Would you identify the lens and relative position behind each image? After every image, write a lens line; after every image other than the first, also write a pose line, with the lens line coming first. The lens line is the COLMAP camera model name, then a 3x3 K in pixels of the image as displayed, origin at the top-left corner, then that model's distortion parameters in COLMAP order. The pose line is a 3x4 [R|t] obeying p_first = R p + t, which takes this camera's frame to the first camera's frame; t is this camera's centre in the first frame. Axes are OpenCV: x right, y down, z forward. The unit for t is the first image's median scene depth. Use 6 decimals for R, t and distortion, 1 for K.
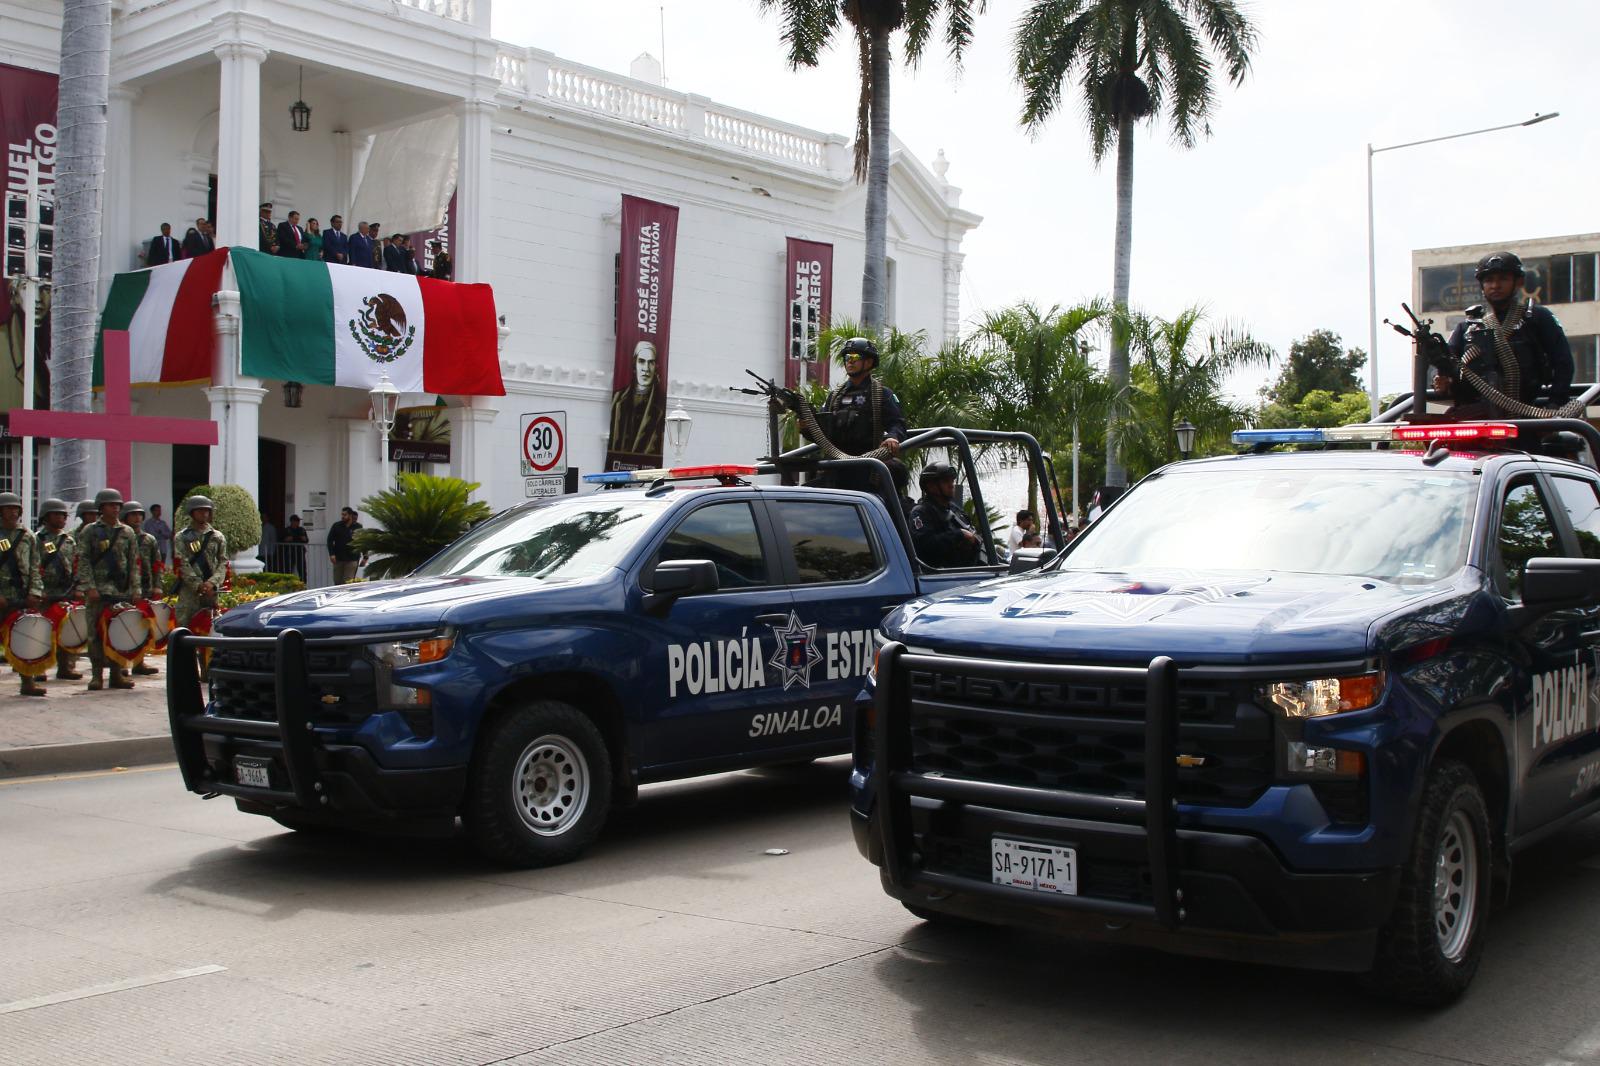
lens RADIAL K [[1739.5, 0, 800.5], [0, 1739.5, 528.6], [0, 0, 1]] dist [-0.068380, 0.026969]
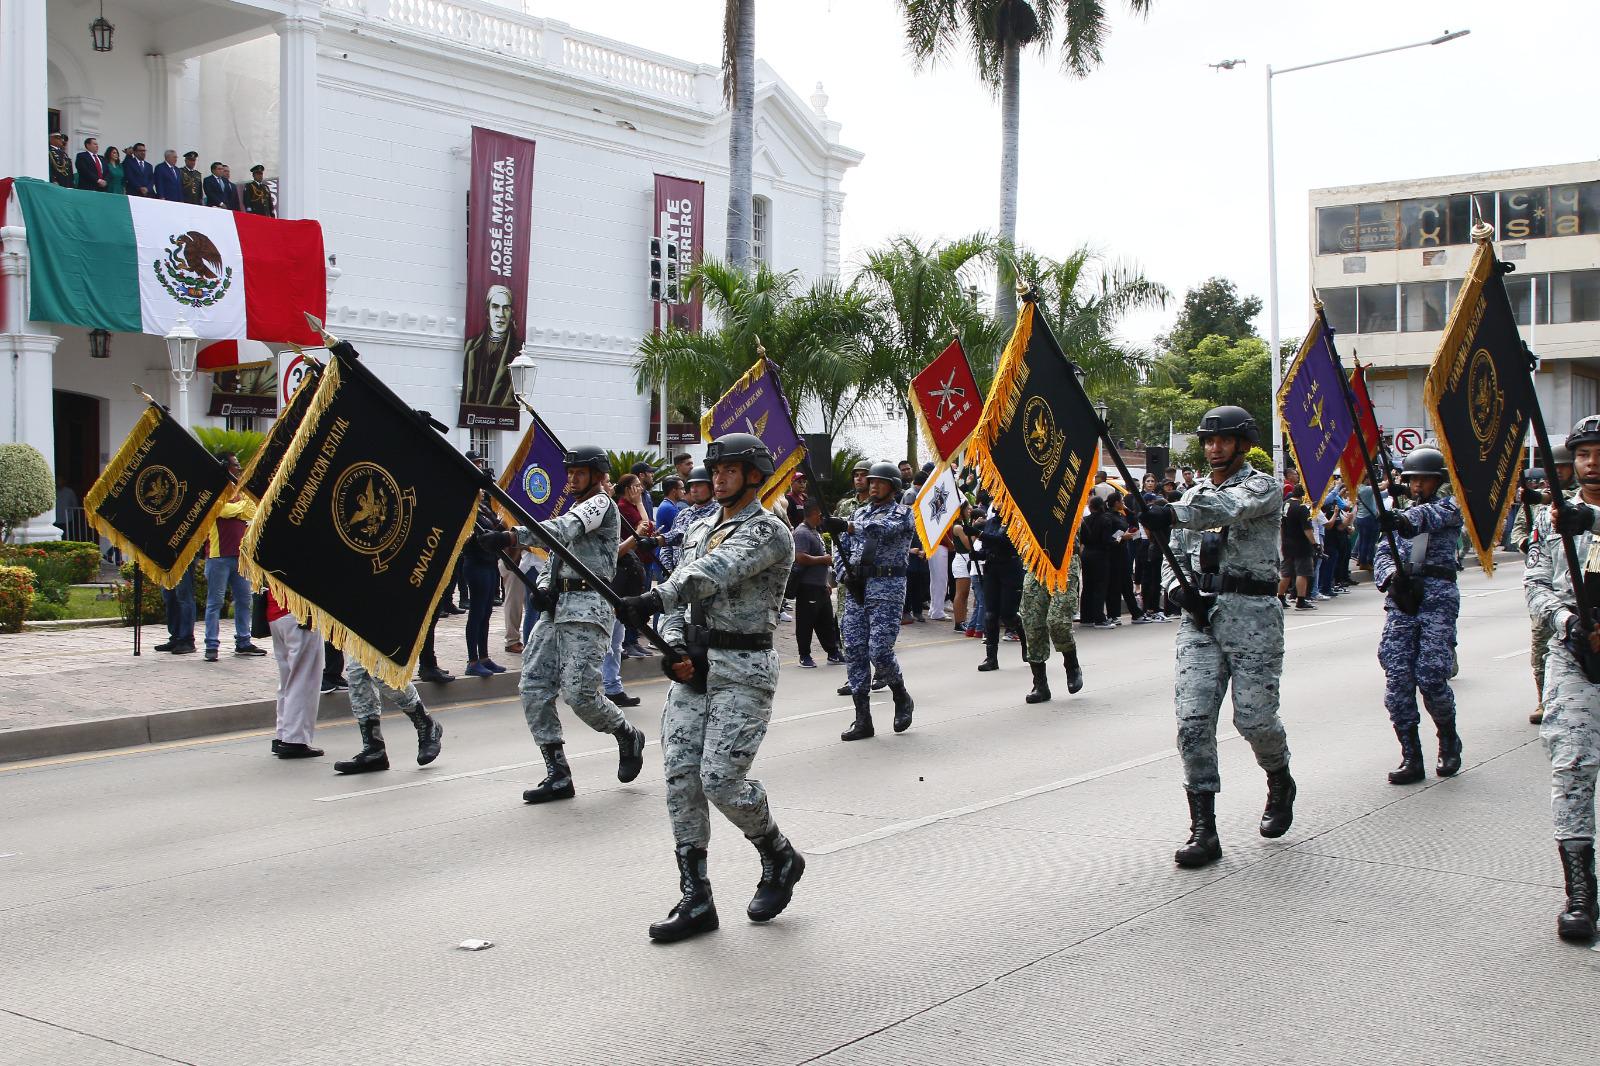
lens RADIAL K [[1750.5, 0, 801.1], [0, 1750.5, 535.3], [0, 0, 1]] dist [-0.084309, 0.083053]
pose [[0.998180, -0.013210, 0.058836, 0.017456], [0.011474, 0.999492, 0.029737, 0.000168], [-0.059199, -0.029008, 0.997825, 0.065087]]
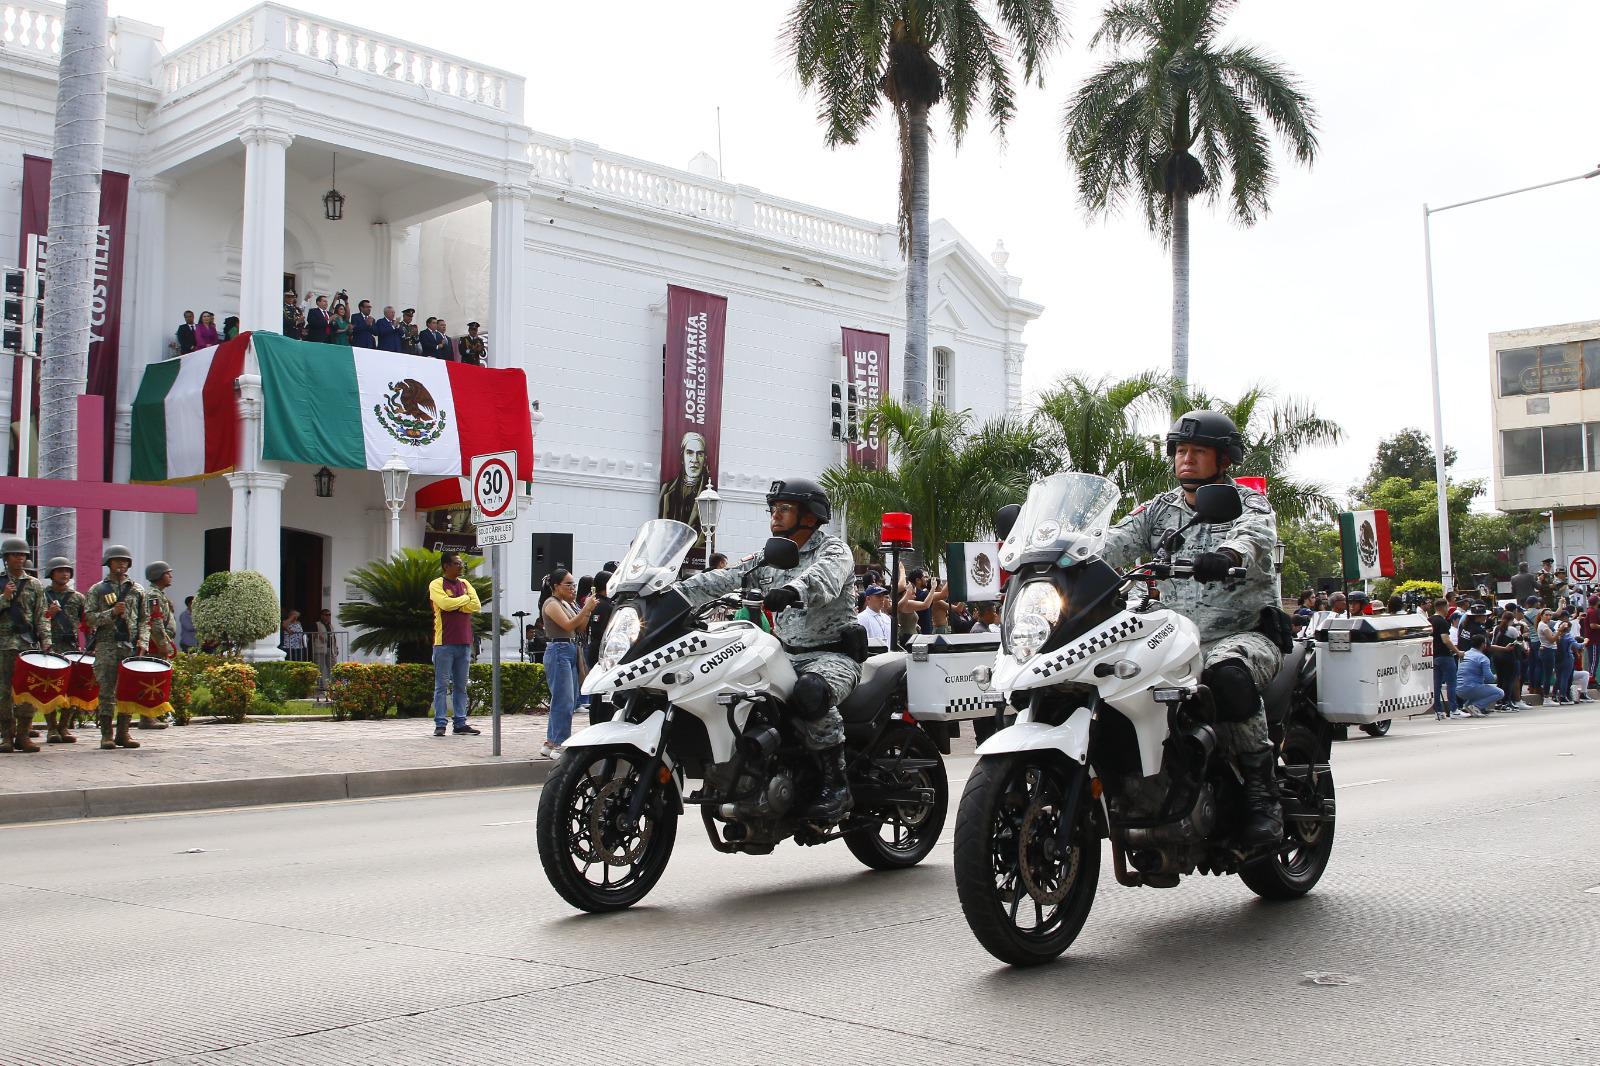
lens RADIAL K [[1722.0, 0, 805.9], [0, 1722.0, 526.7], [0, 0, 1]] dist [-0.082654, 0.055580]
pose [[0.998463, -0.016249, -0.052982, 0.029153], [0.012557, 0.997518, -0.069284, 0.016446], [0.053976, 0.068513, 0.996189, 0.041982]]
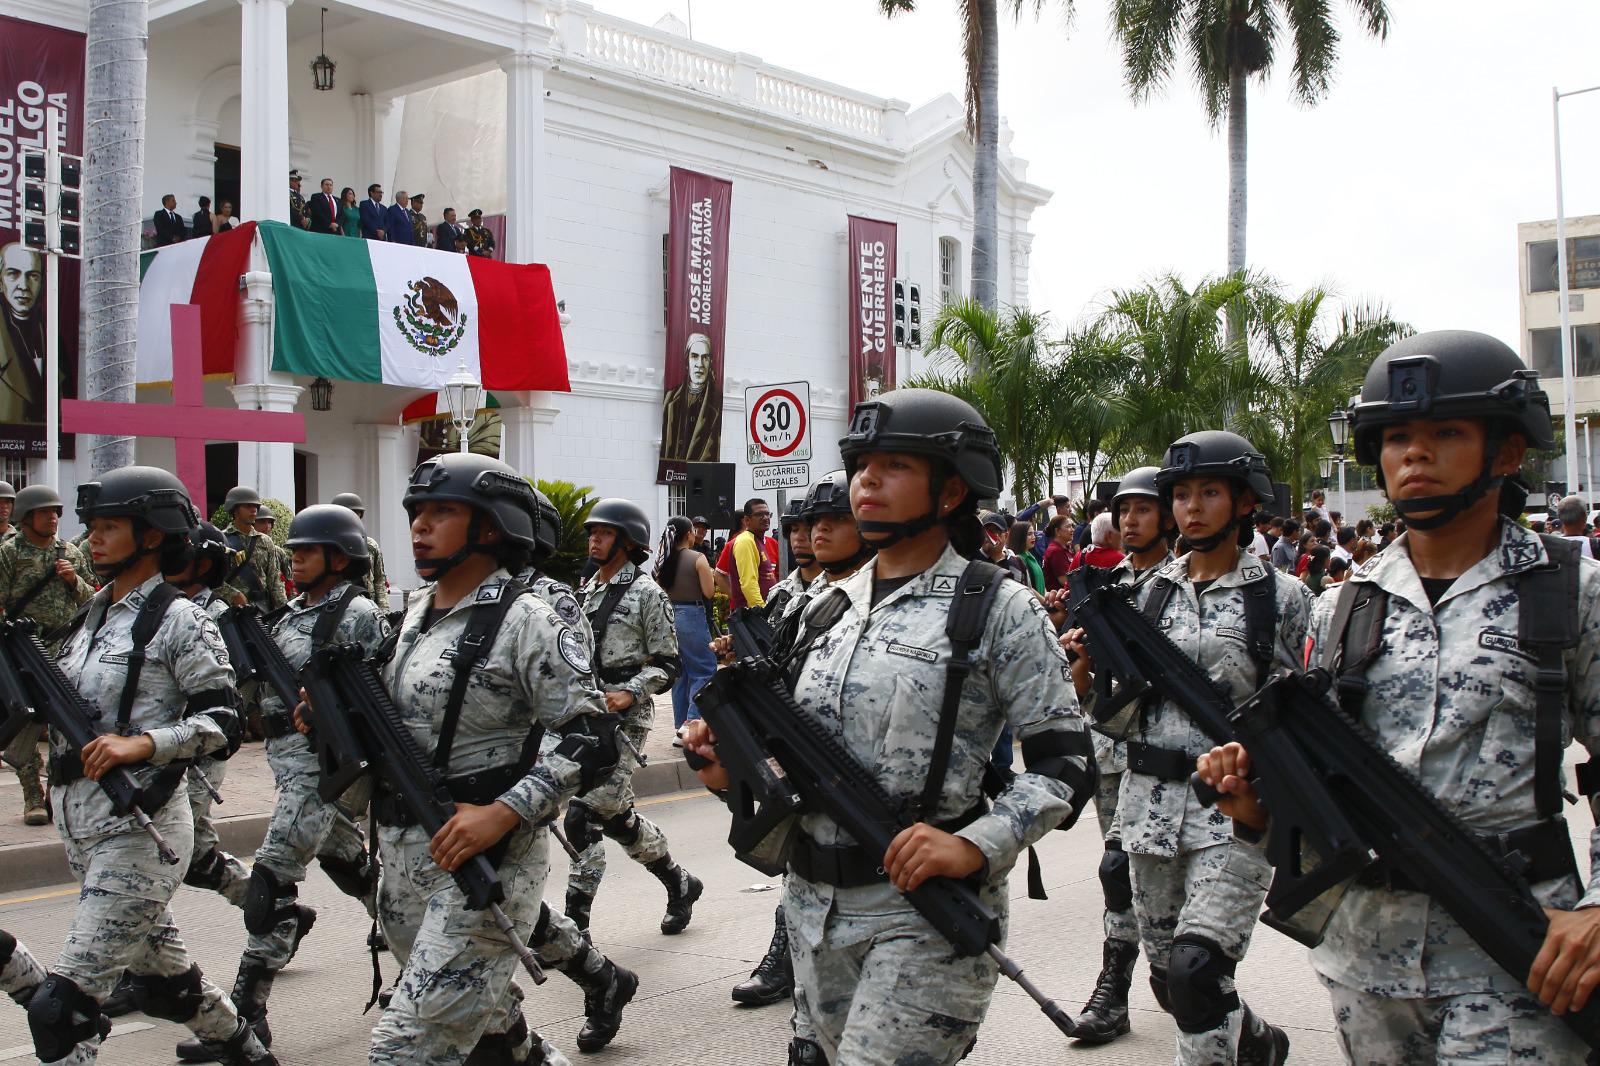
lens RADIAL K [[1883.2, 0, 806.8], [0, 1883.2, 534.5], [0, 0, 1]] dist [-0.050914, 0.048722]
pose [[0.999583, -0.019199, 0.021585, -0.067528], [0.019413, 0.999764, -0.009742, 0.005023], [-0.021393, 0.010157, 0.999720, 0.056460]]
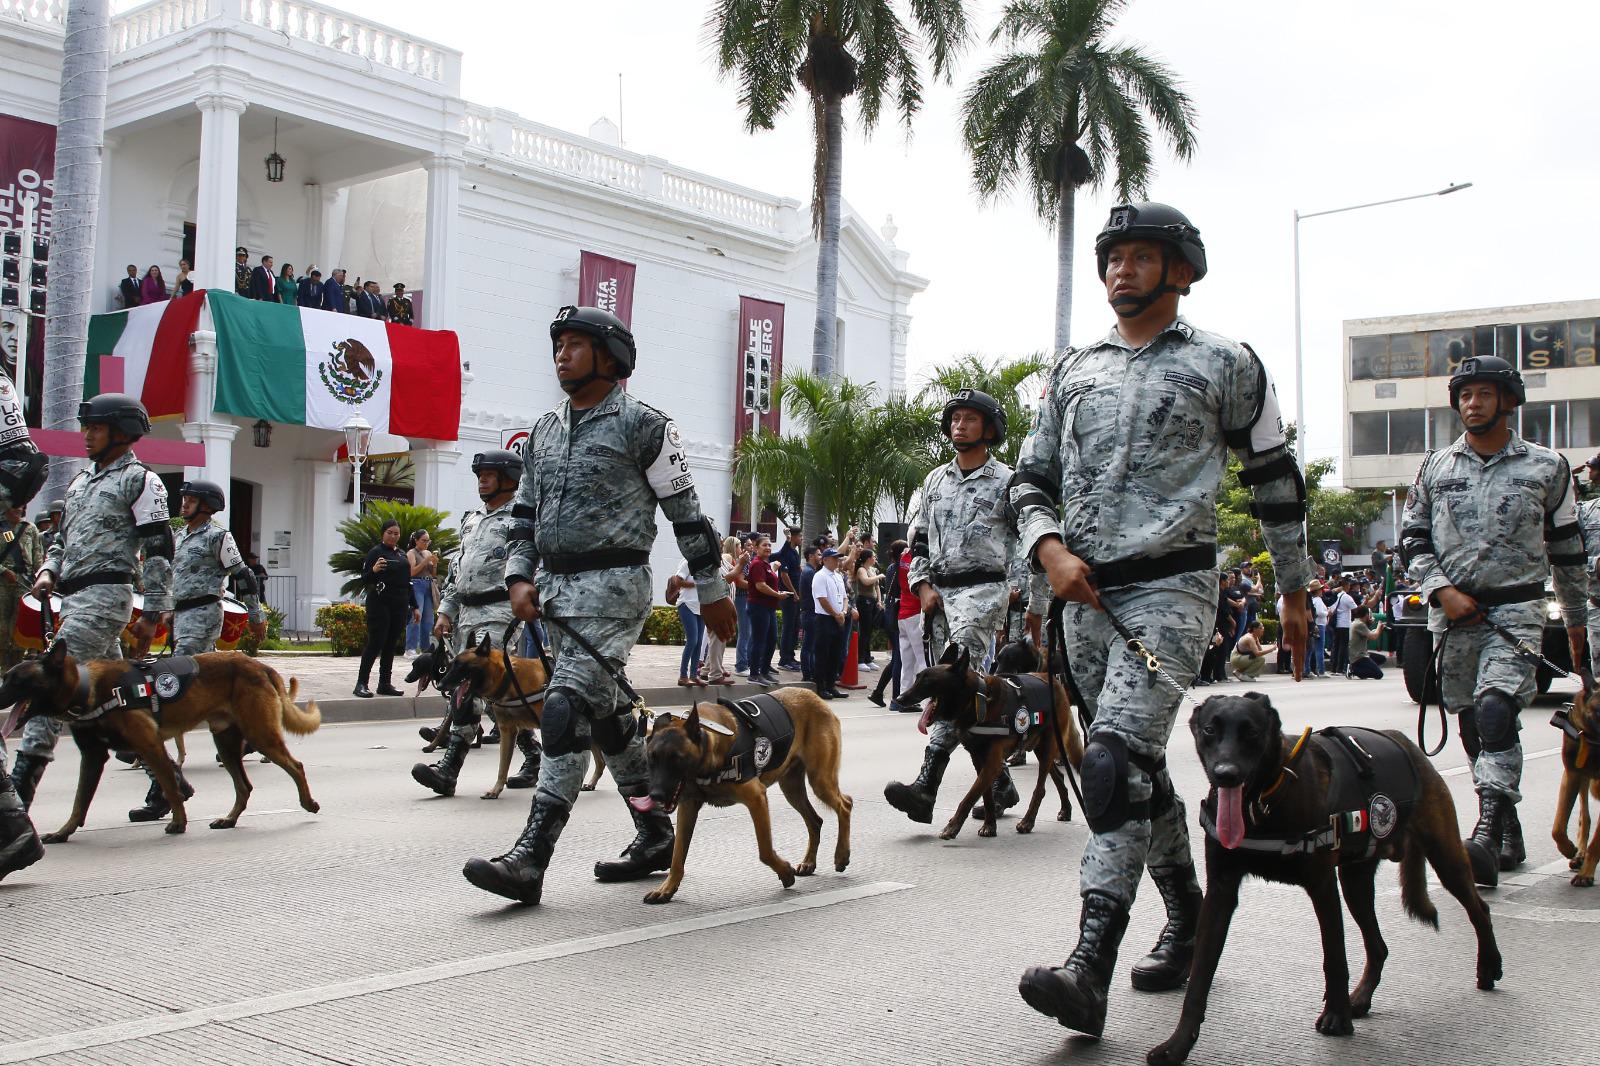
lens RADIAL K [[1742.5, 0, 799.5], [0, 1742.5, 540.6], [0, 0, 1]] dist [-0.086342, 0.078048]
pose [[0.999452, 0.011001, 0.031222, -0.003885], [-0.009910, 0.999342, -0.034885, 0.017067], [-0.031585, 0.034556, 0.998904, -0.036549]]
